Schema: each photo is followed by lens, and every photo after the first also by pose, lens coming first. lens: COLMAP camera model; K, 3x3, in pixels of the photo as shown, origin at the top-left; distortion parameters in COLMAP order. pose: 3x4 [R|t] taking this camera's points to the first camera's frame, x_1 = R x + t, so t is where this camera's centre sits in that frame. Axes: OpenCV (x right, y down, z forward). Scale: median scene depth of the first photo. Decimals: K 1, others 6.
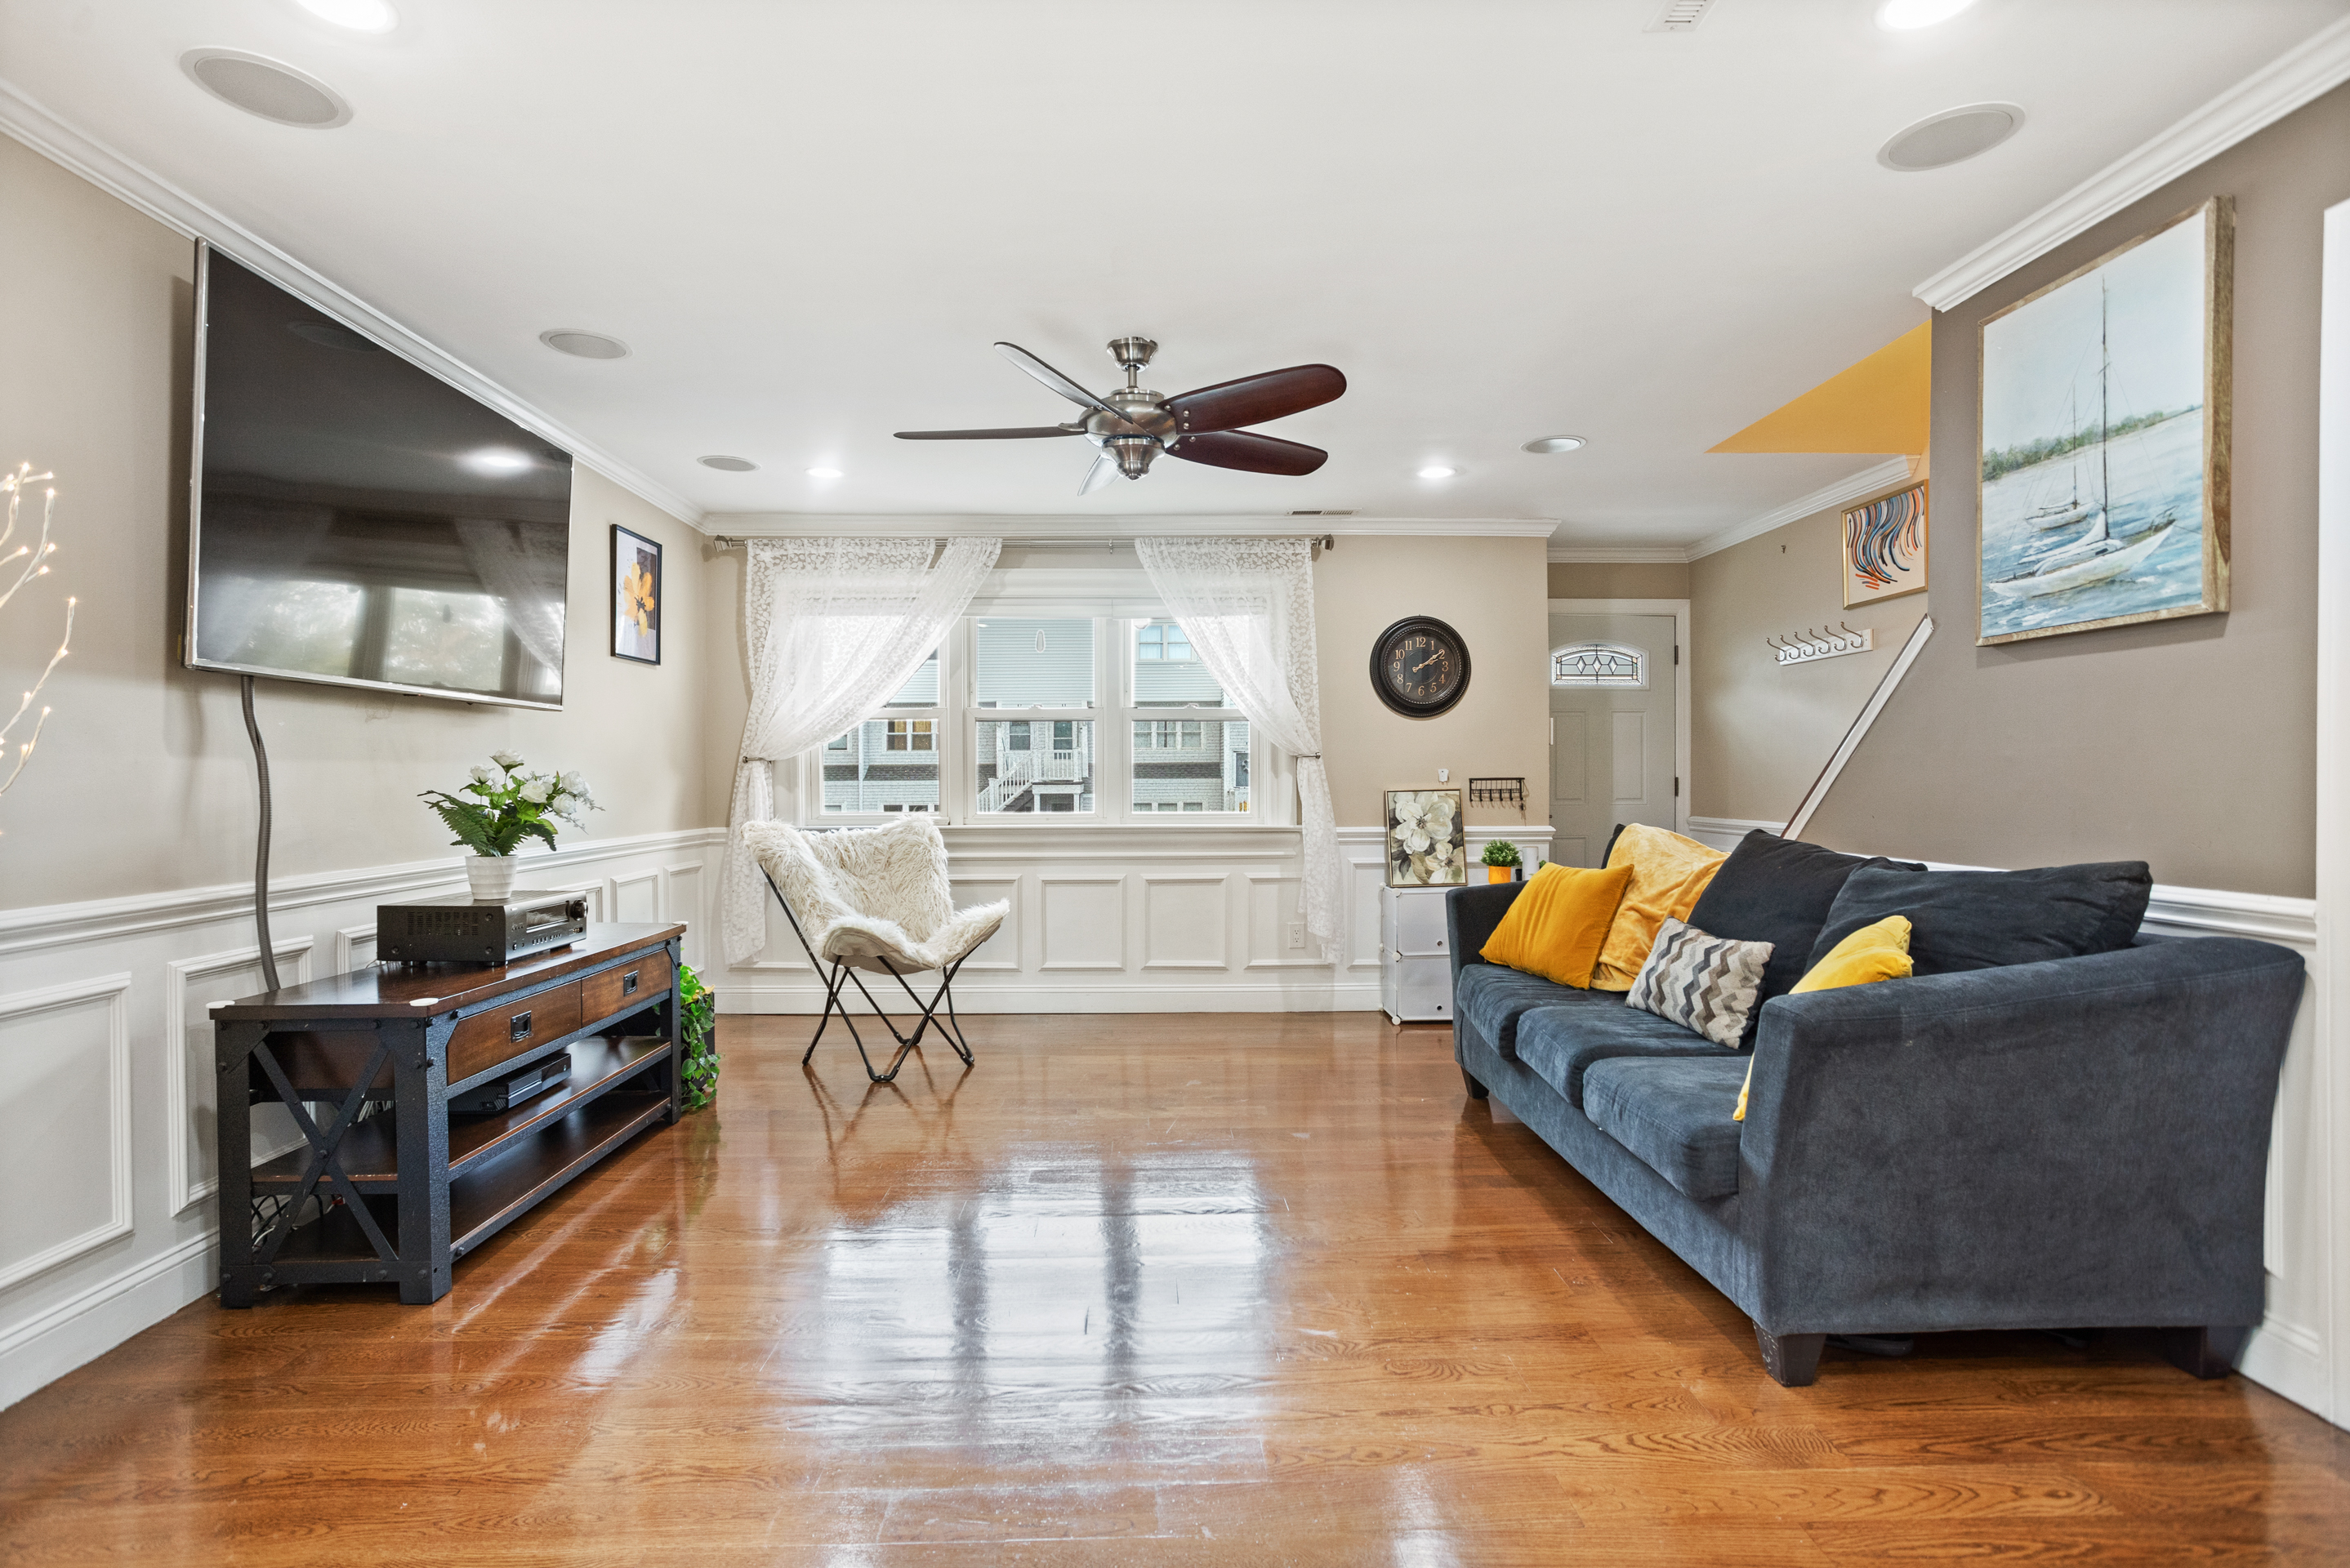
lens RADIAL K [[1147.2, 0, 1165.9], [0, 1147.2, 802.9], [0, 0, 1]] dist [-0.054403, 0.030201]
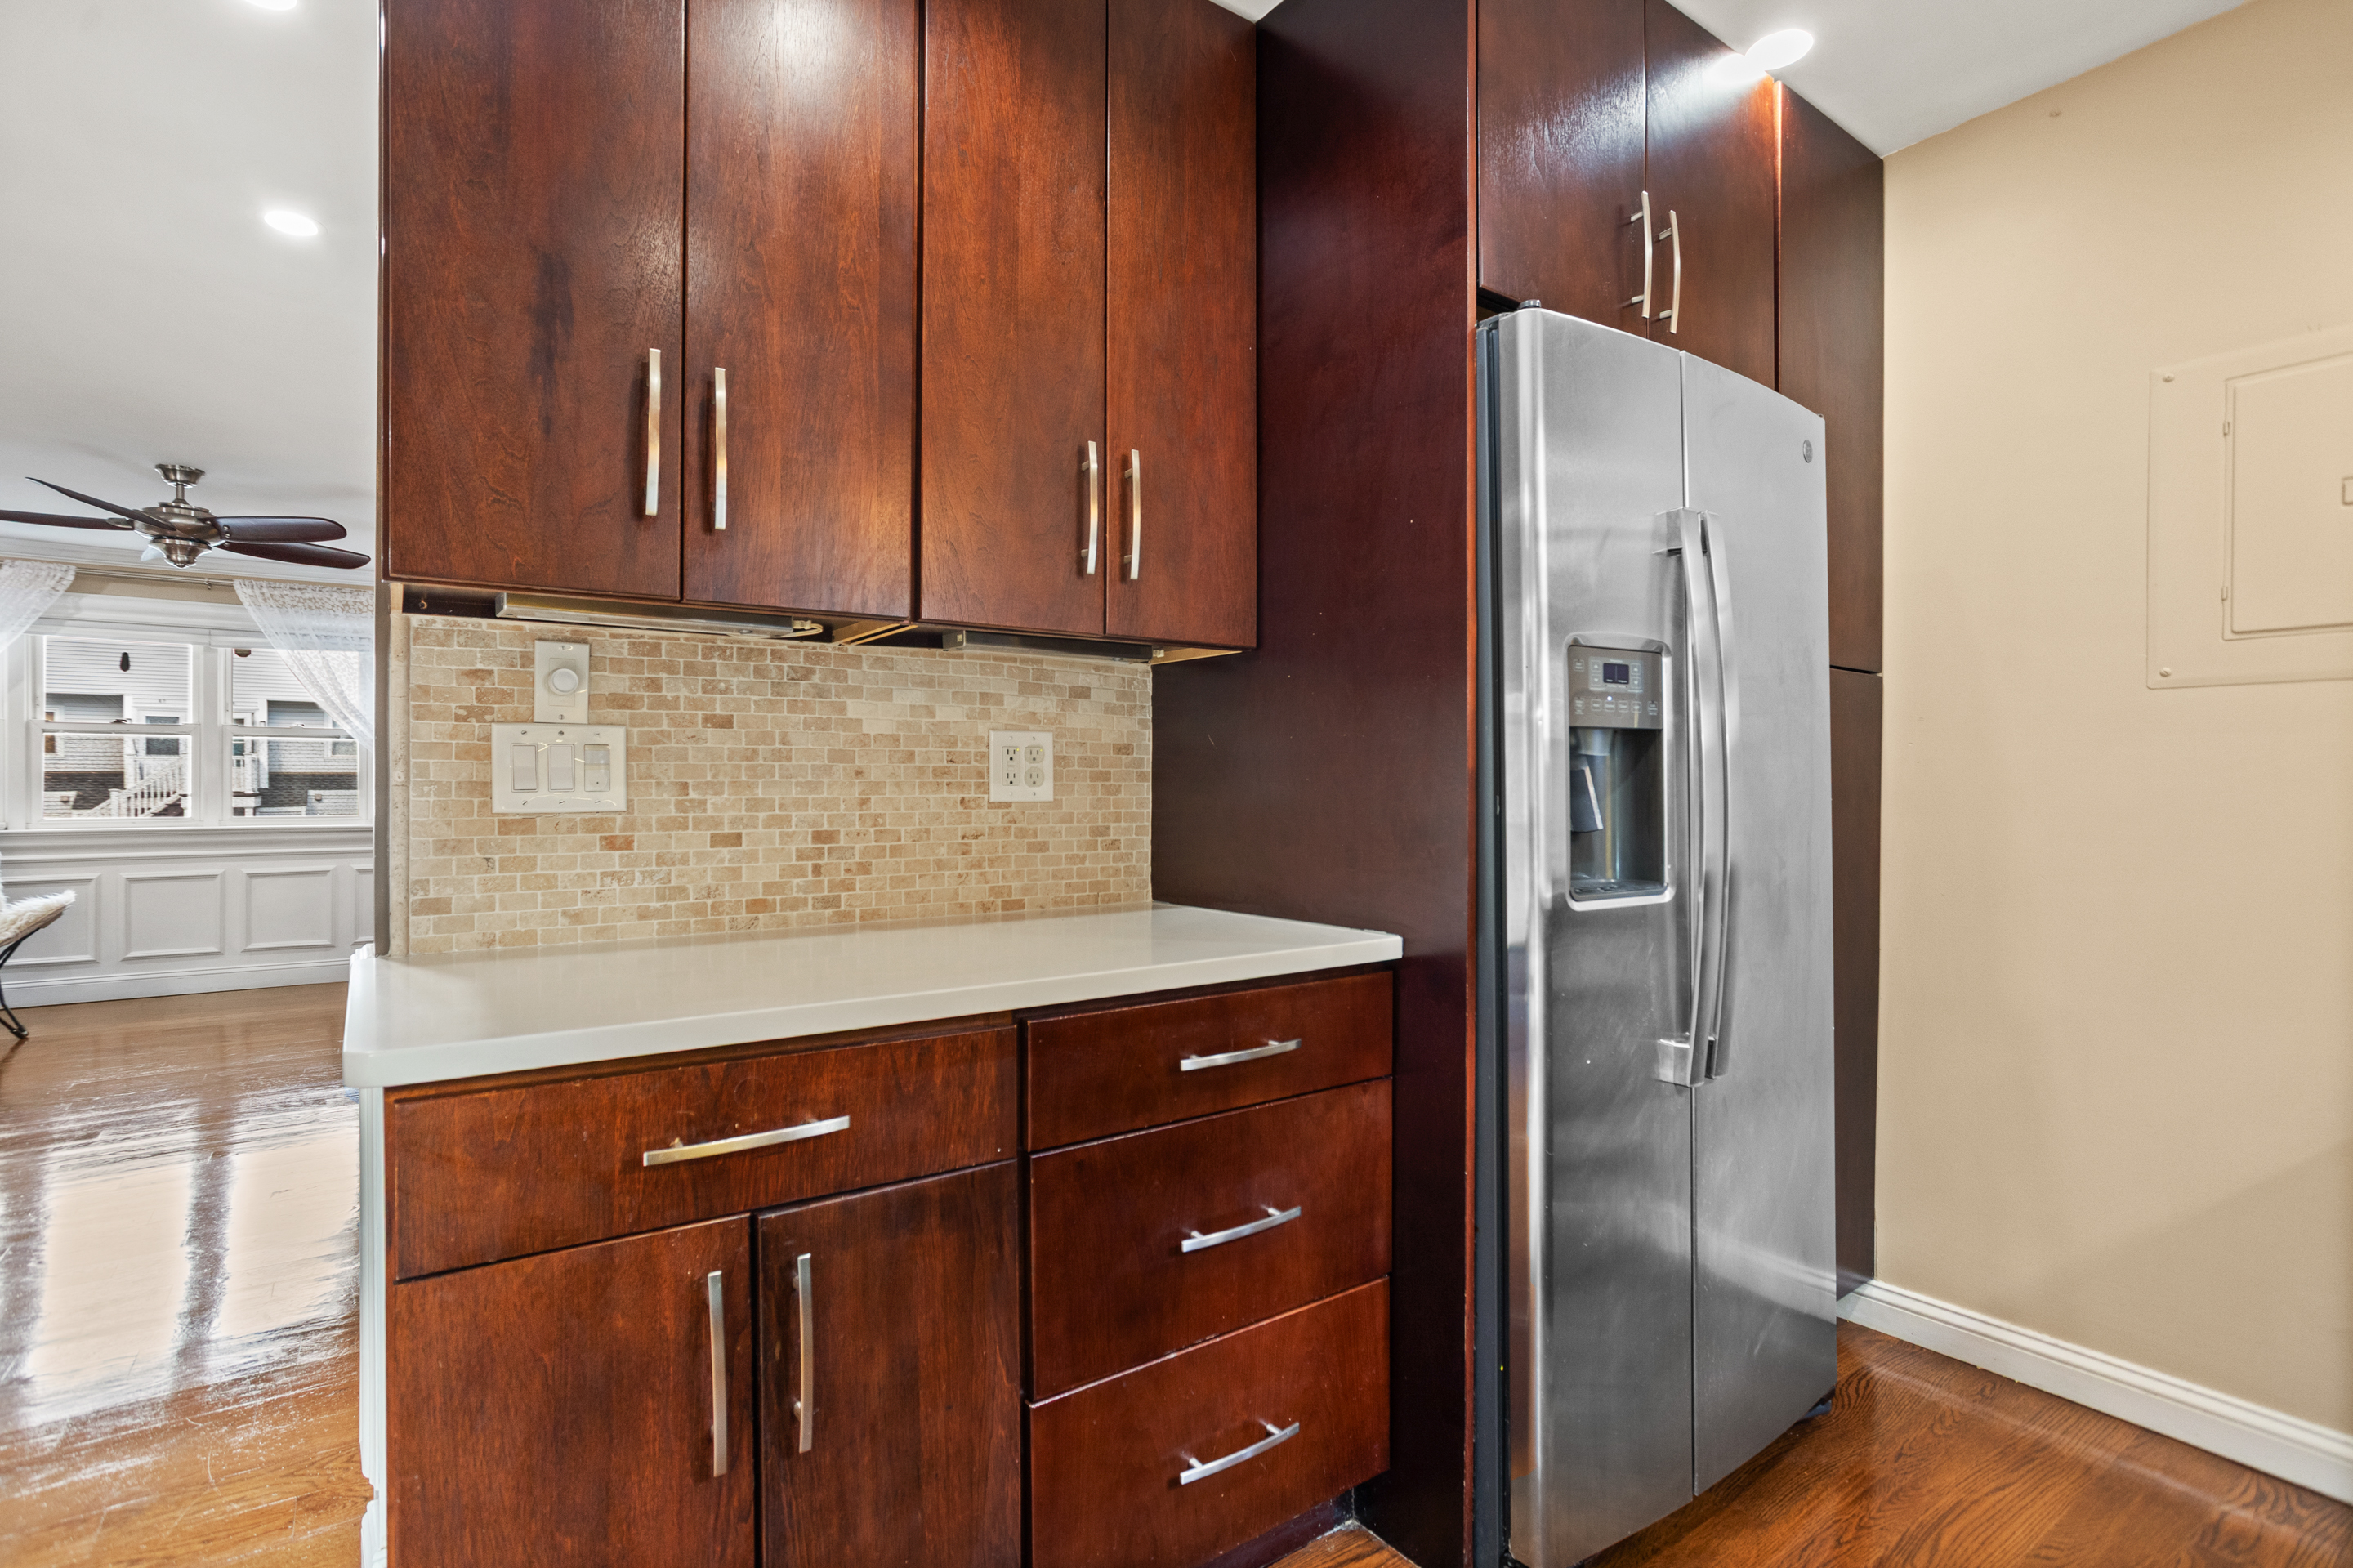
lens RADIAL K [[1147.2, 0, 1168.2], [0, 1147.2, 790.3], [0, 0, 1]] dist [-0.053061, 0.033530]
pose [[0.827995, -0.001736, 0.560733, 0.118801], [0.013119, 0.999781, -0.016277, 0.013173], [-0.560582, 0.020833, 0.827837, -0.471338]]
